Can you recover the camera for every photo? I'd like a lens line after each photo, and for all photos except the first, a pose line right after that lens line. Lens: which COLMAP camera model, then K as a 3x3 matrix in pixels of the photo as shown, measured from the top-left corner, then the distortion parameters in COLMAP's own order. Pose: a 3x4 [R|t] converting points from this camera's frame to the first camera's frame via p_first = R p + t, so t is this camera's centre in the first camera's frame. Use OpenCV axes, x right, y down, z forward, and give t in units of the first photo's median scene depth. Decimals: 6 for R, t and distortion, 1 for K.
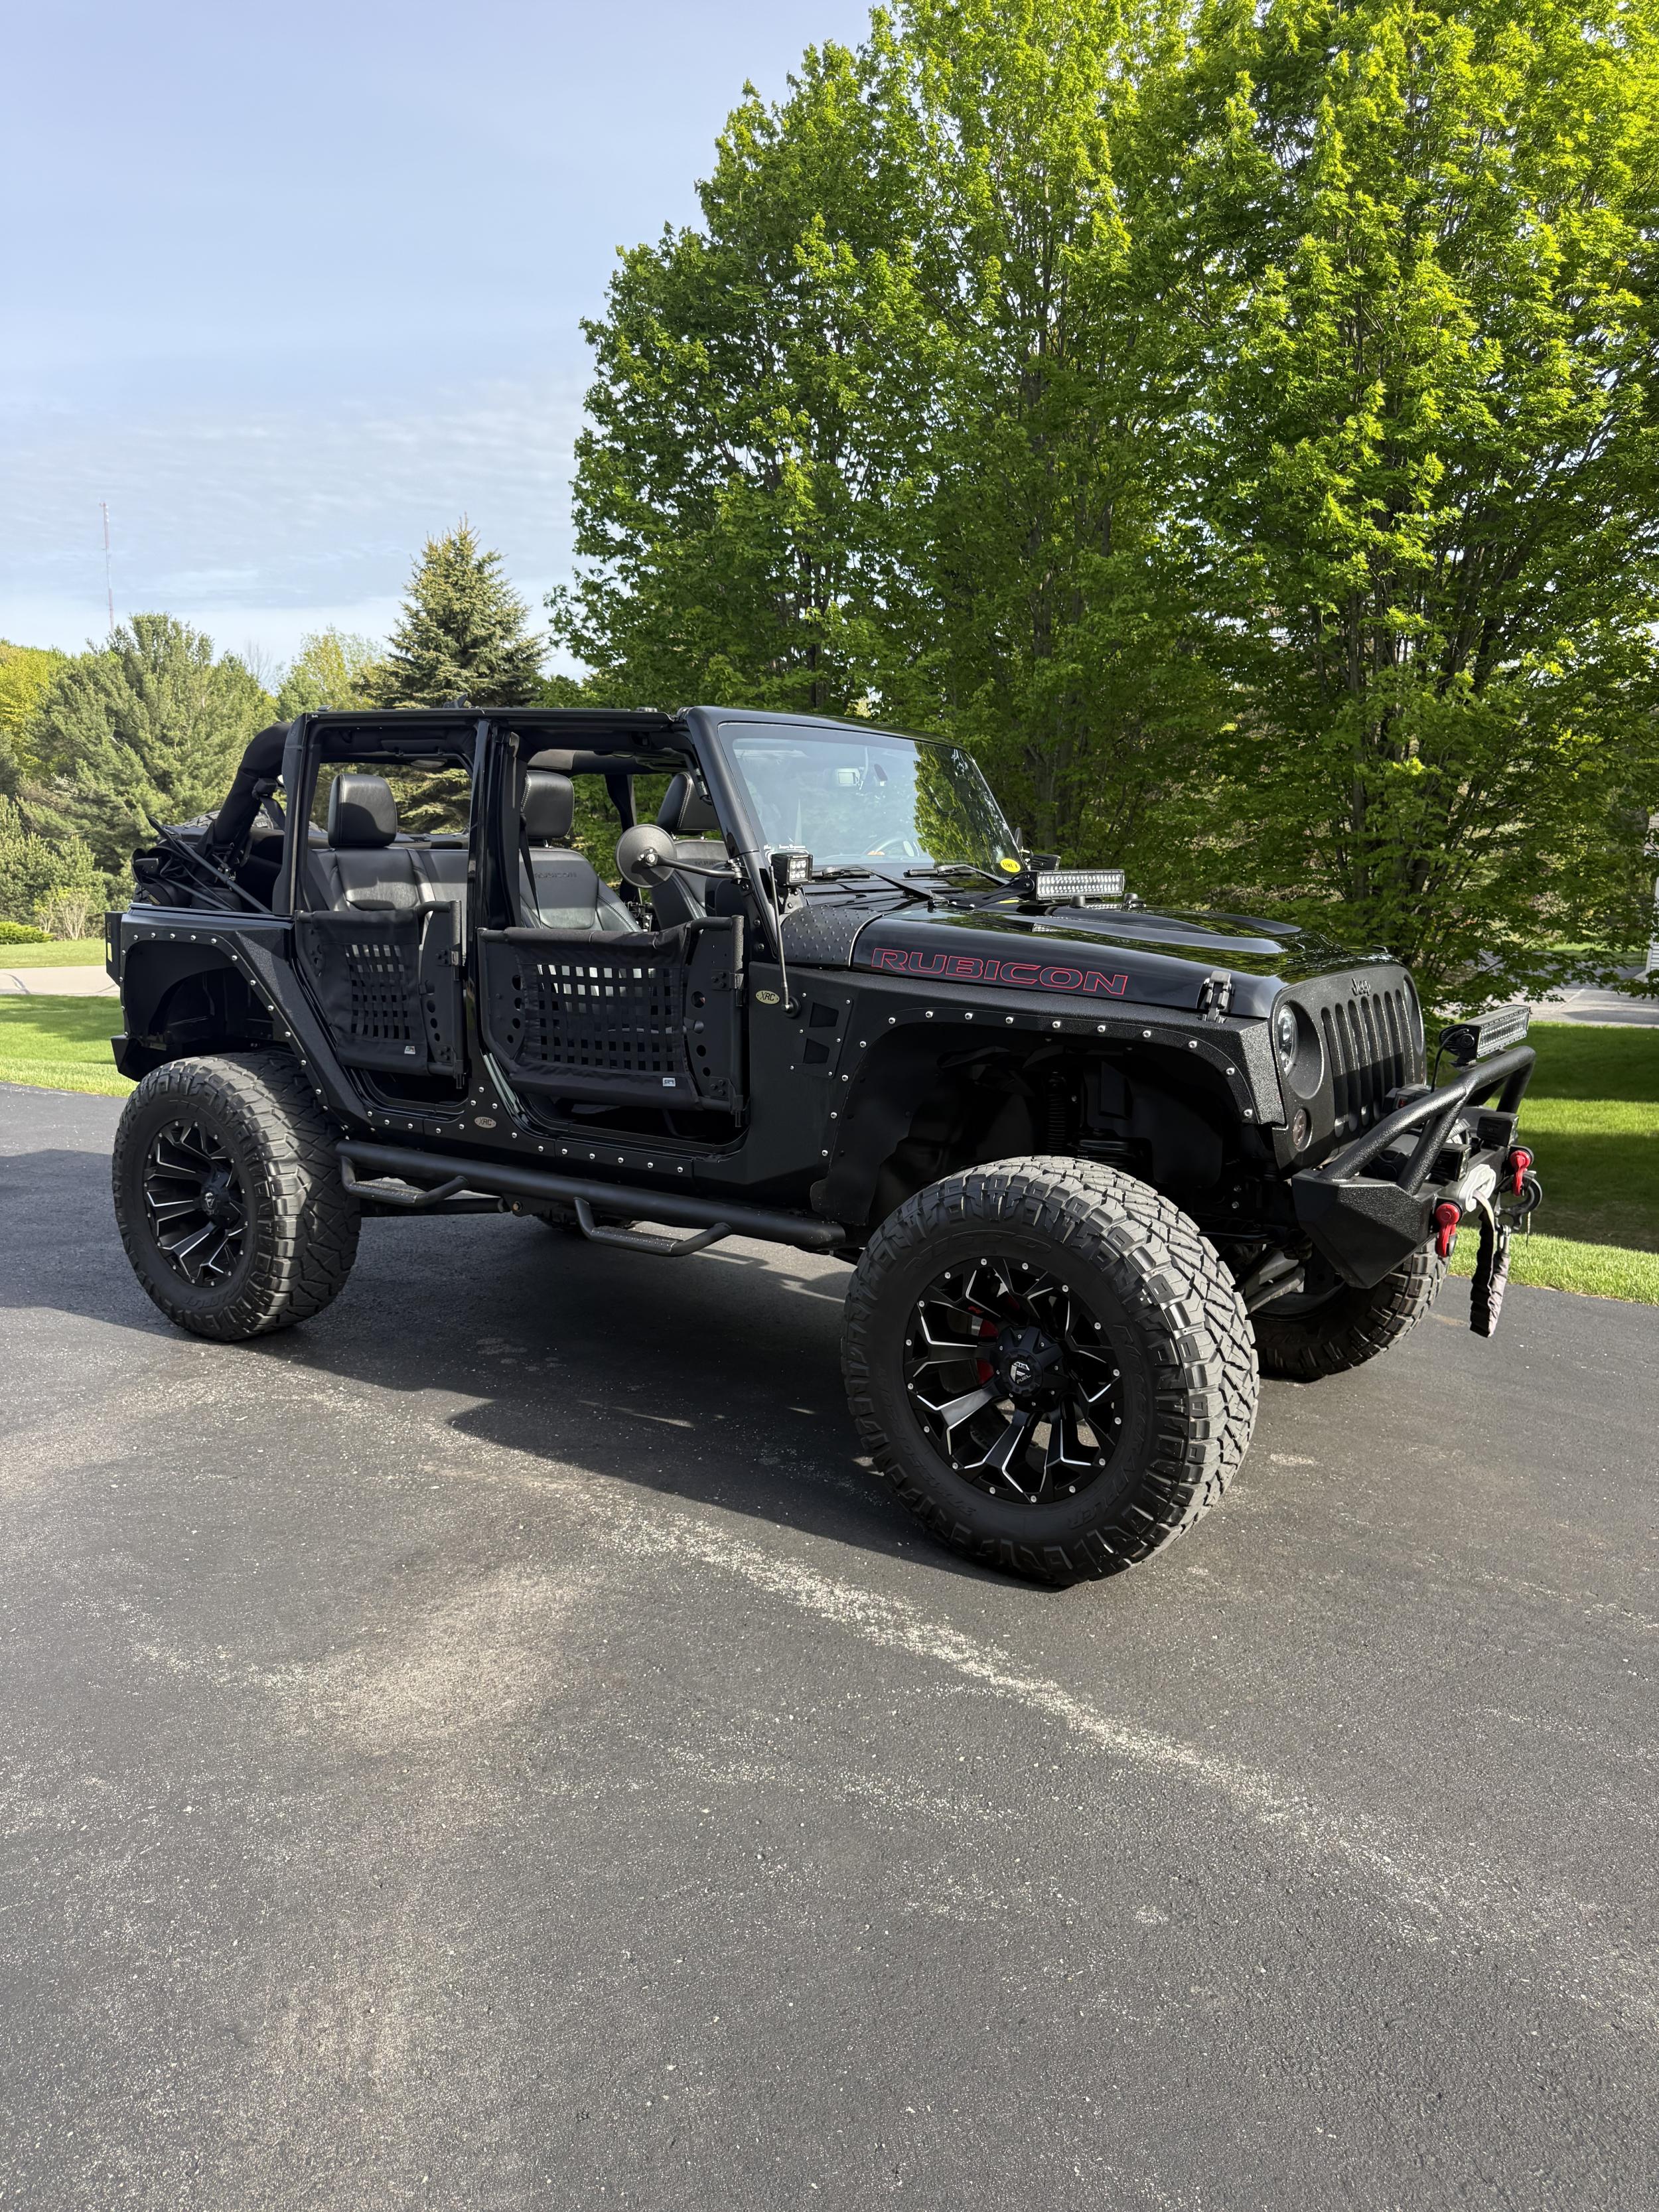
lens RADIAL K [[1597.9, 0, 827.4], [0, 1597.9, 1101.3], [0, 0, 1]] dist [0.028967, -0.020982]
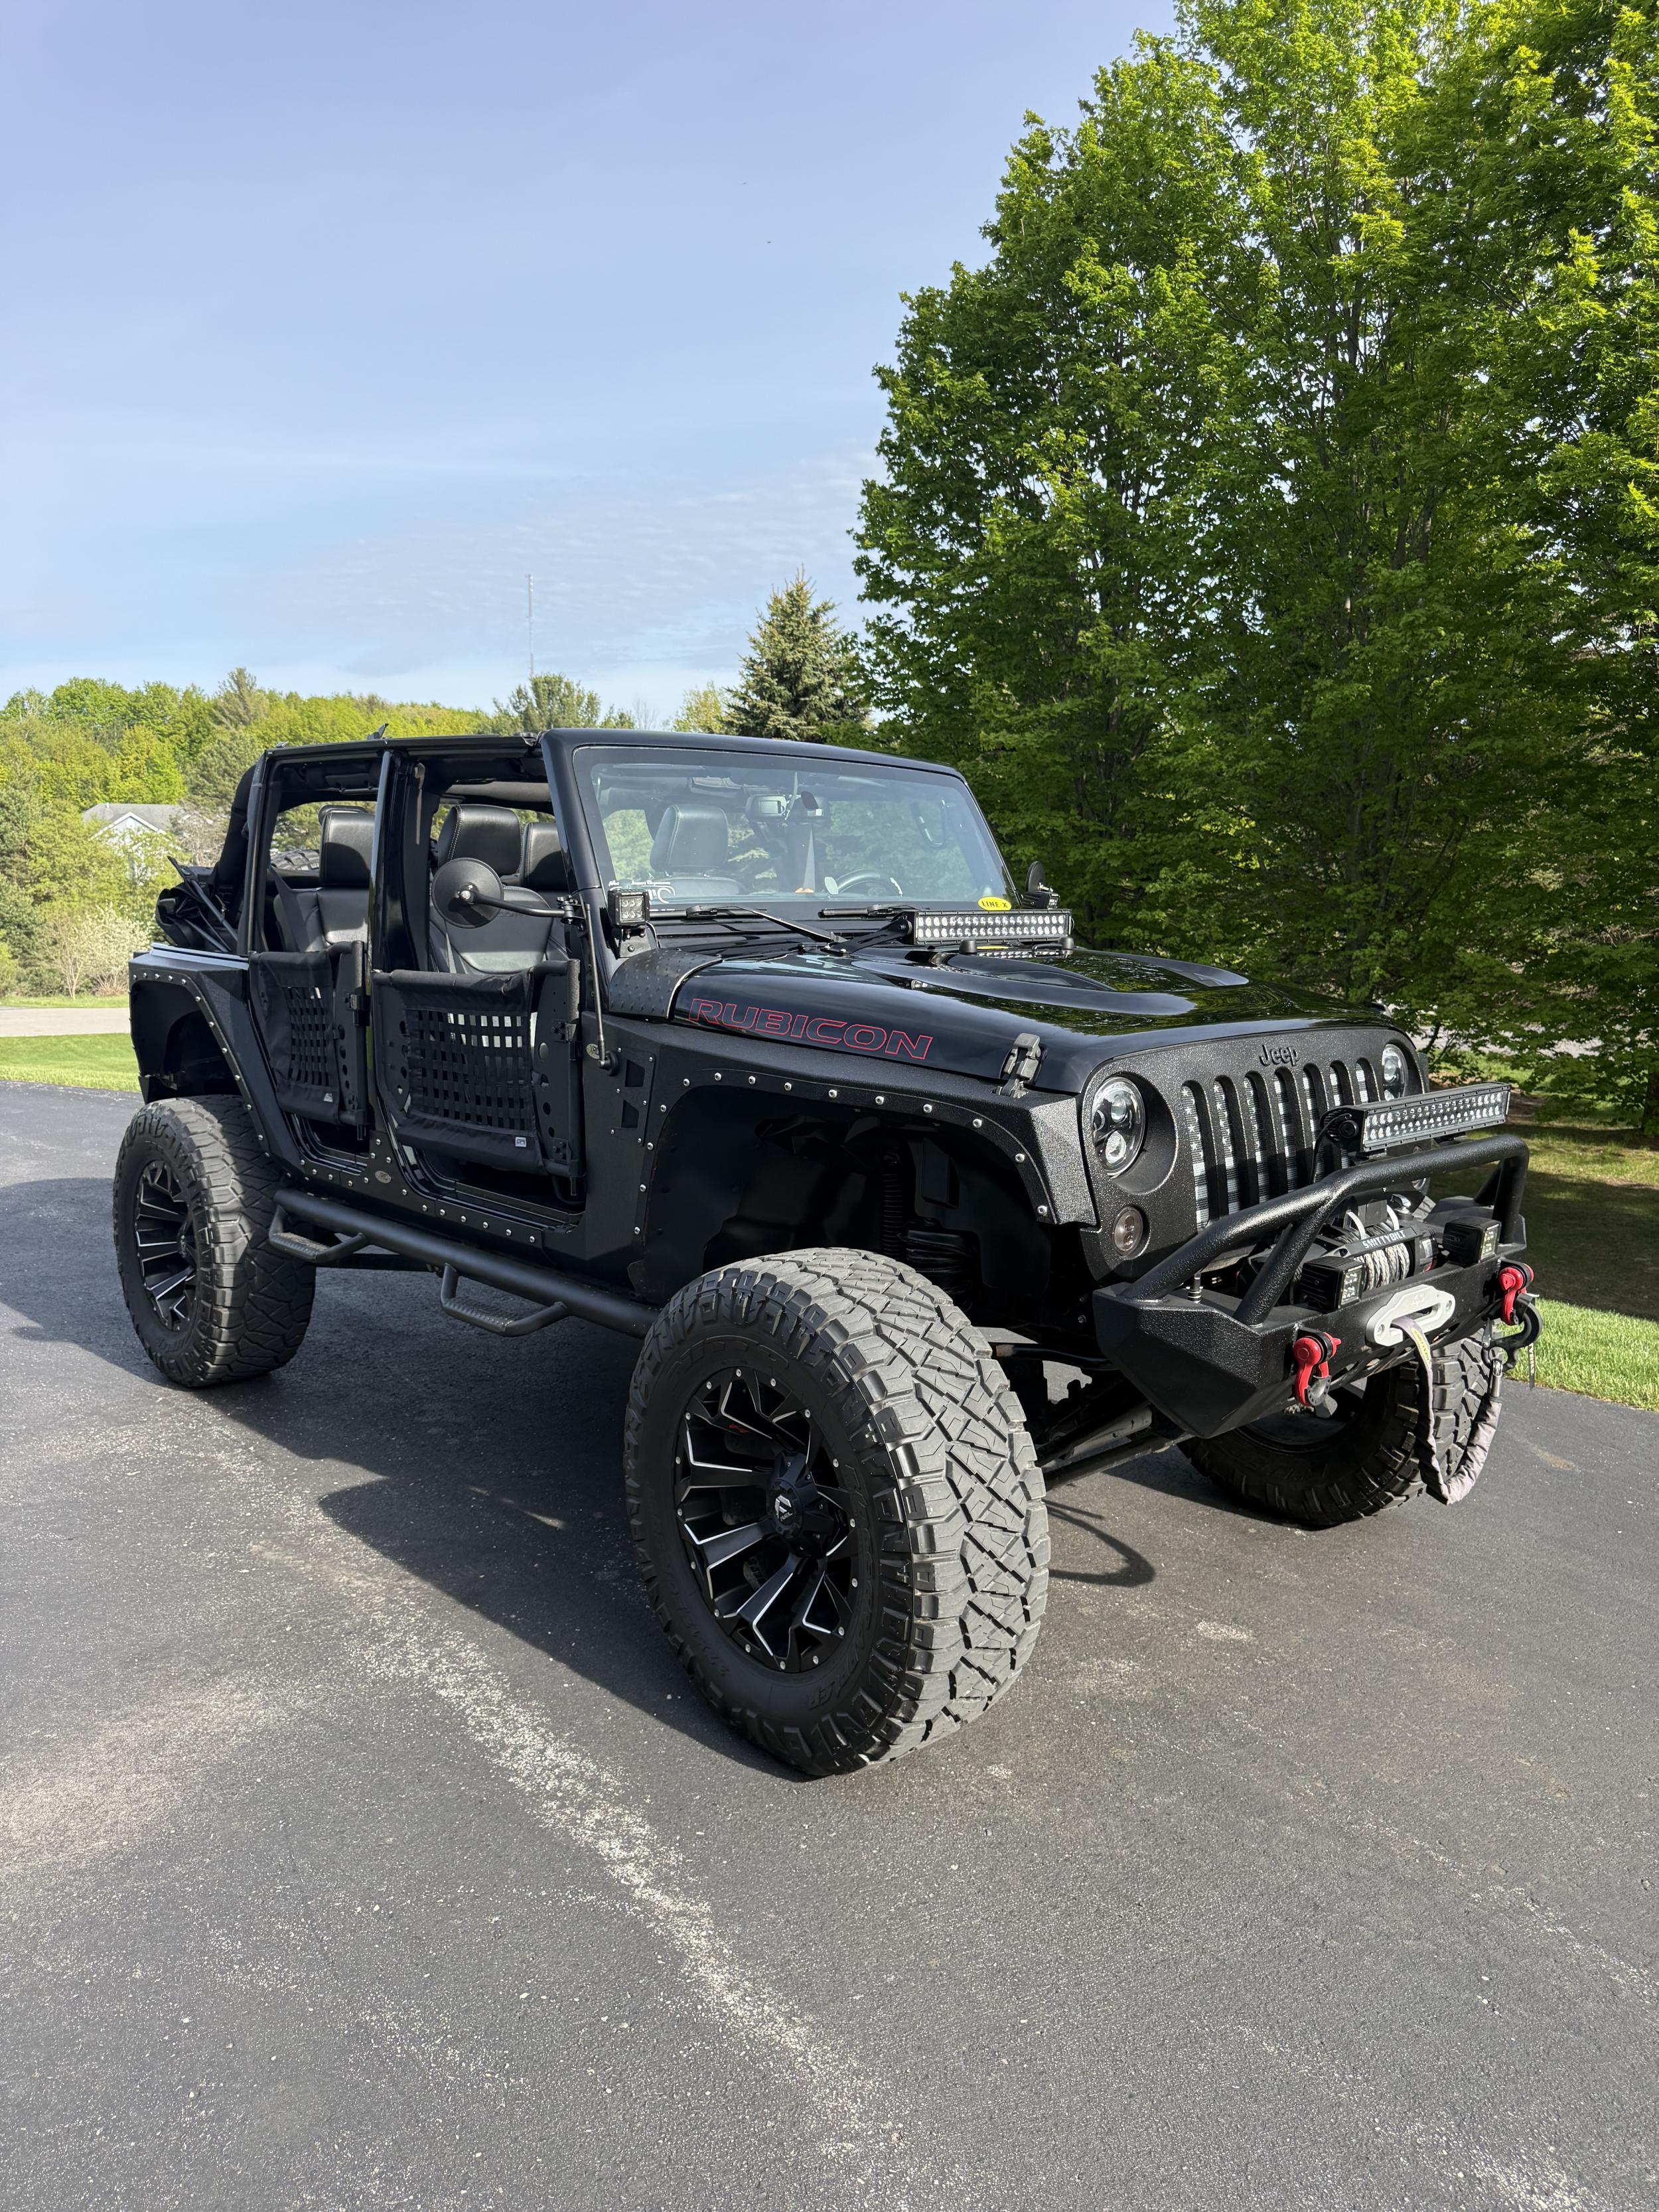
lens RADIAL K [[1597.9, 0, 834.8], [0, 1597.9, 1097.8], [0, 0, 1]] dist [0.028967, -0.020982]
pose [[0.974469, 0.028619, -0.222692, 0.257011], [-0.035024, 0.999077, -0.024861, -0.019458], [0.221775, 0.032026, 0.974572, 0.143854]]
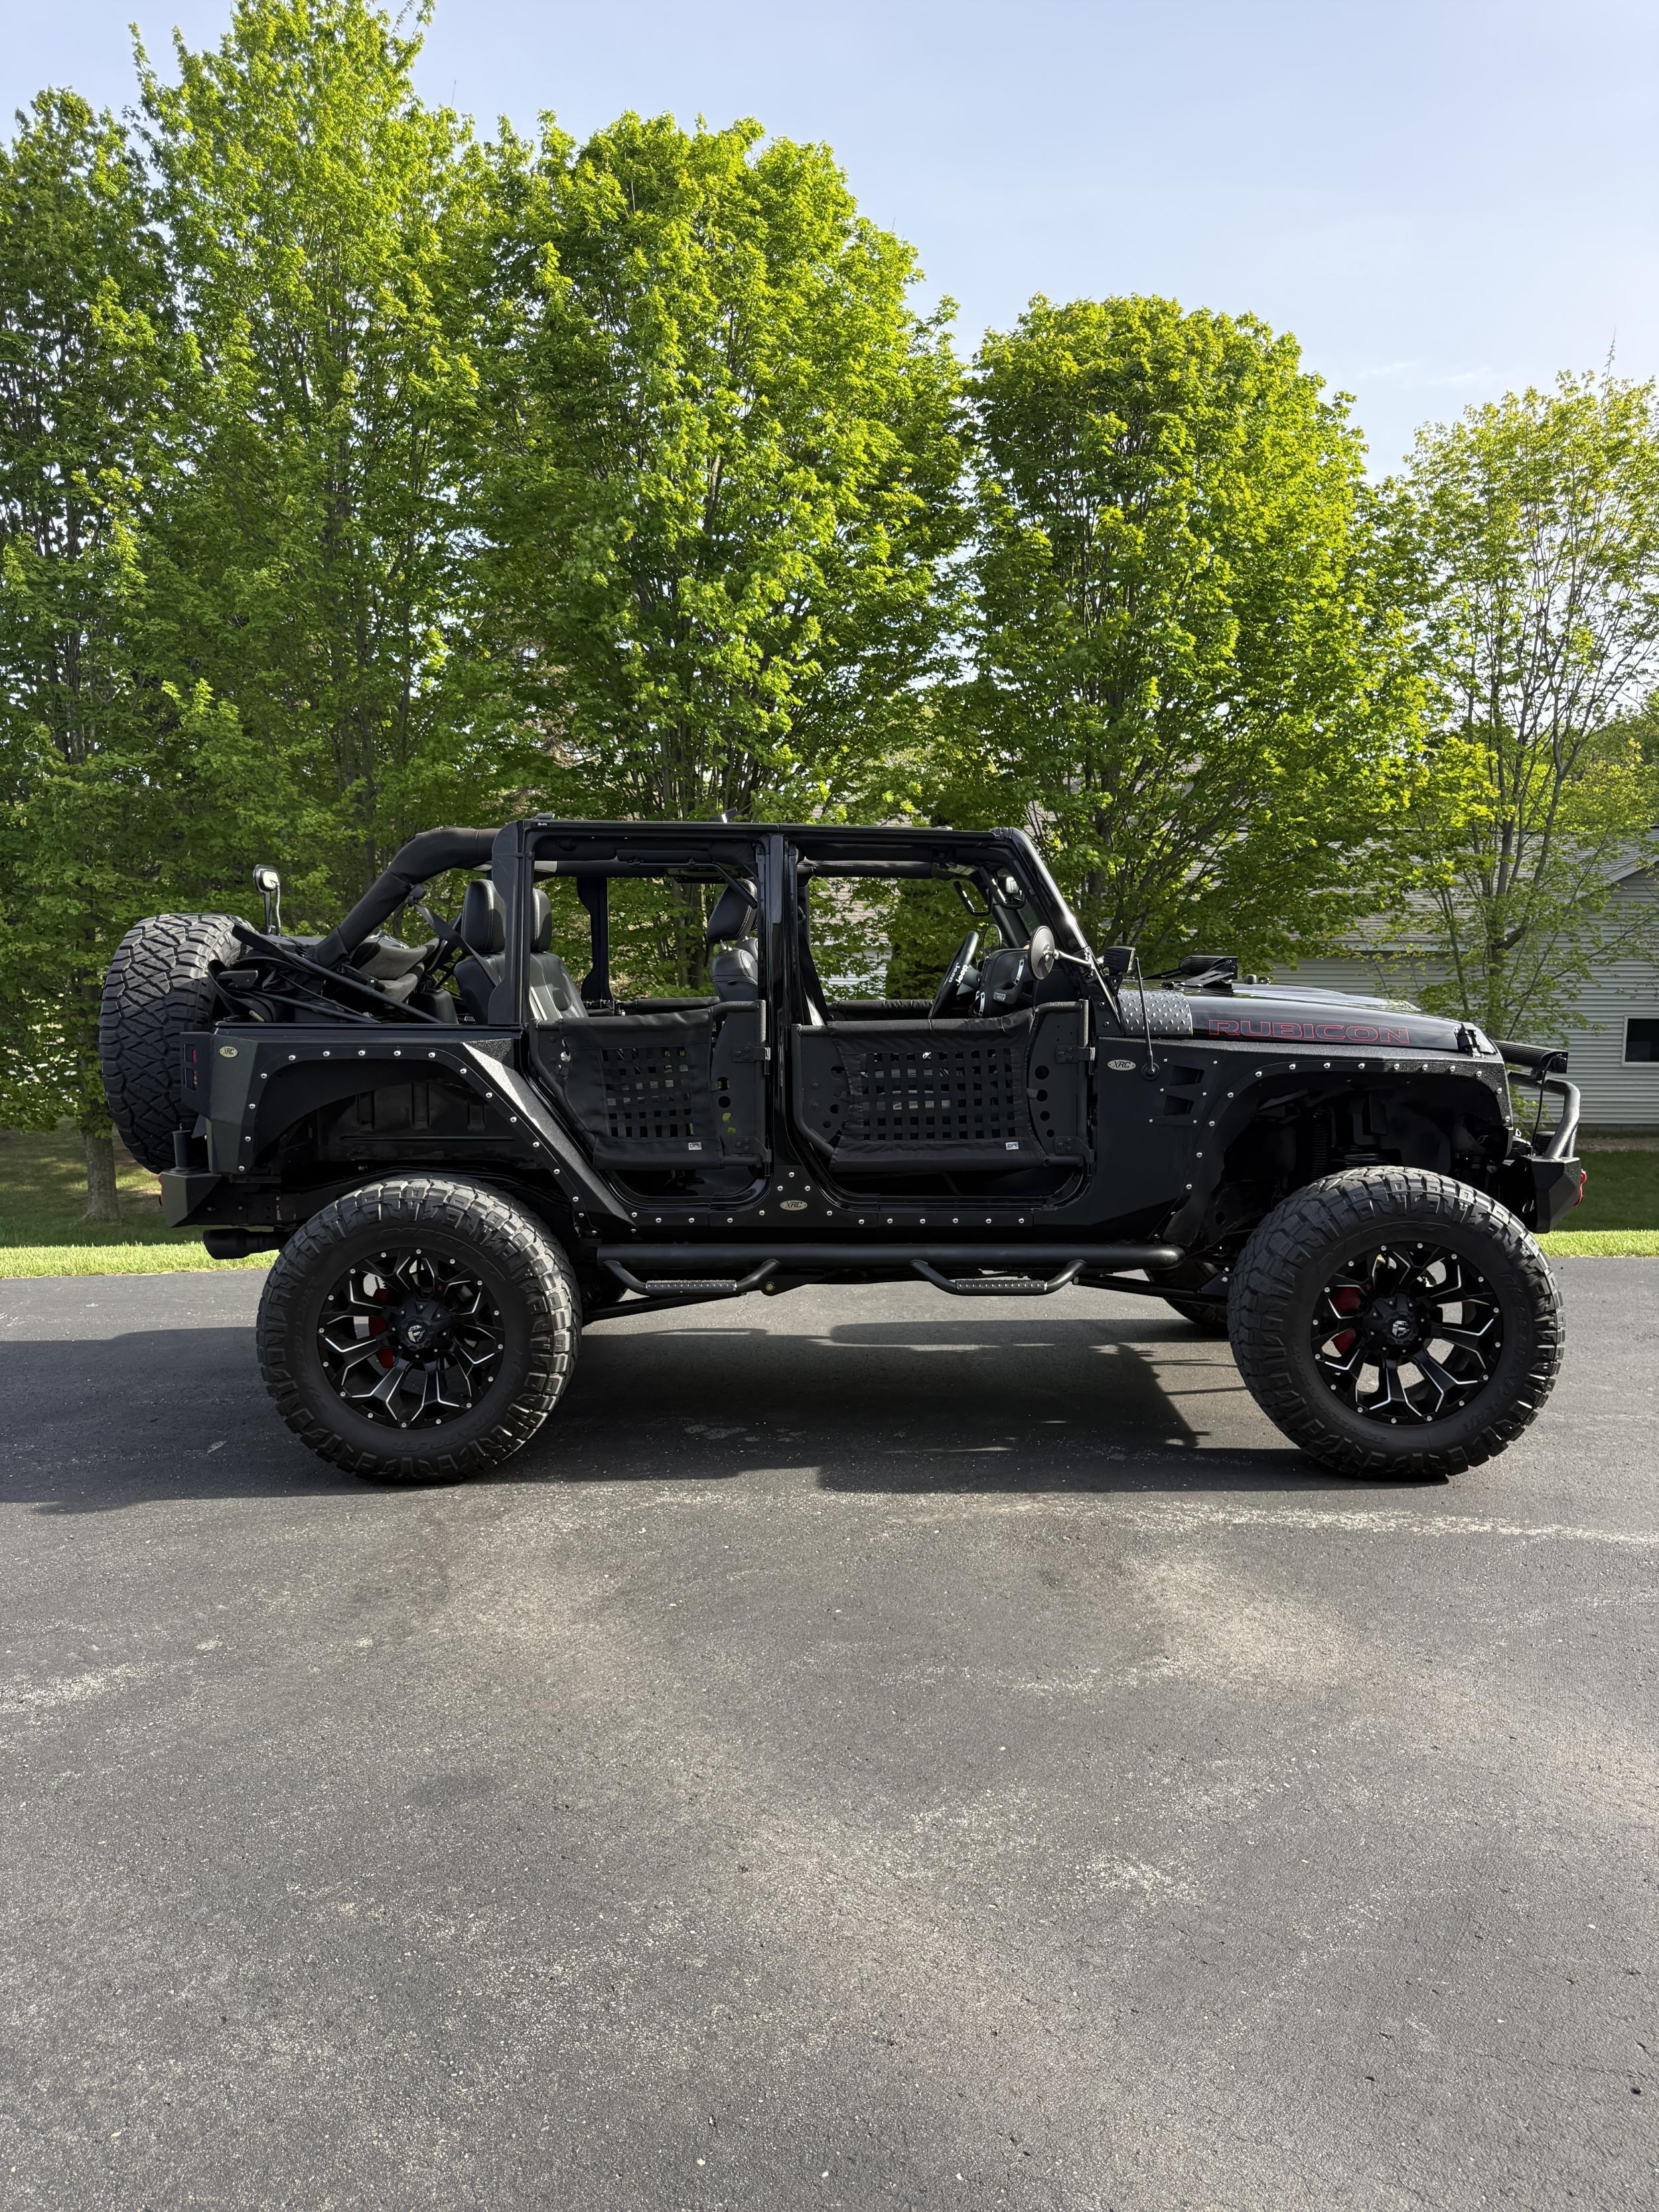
lens RADIAL K [[1597.9, 0, 826.4], [0, 1597.9, 1112.3], [0, 0, 1]] dist [0.028967, -0.020982]
pose [[0.825207, -0.075583, 0.559750, -0.798011], [0.103670, 0.994439, -0.018557, -0.026824], [-0.555235, 0.073342, 0.828454, 0.106447]]
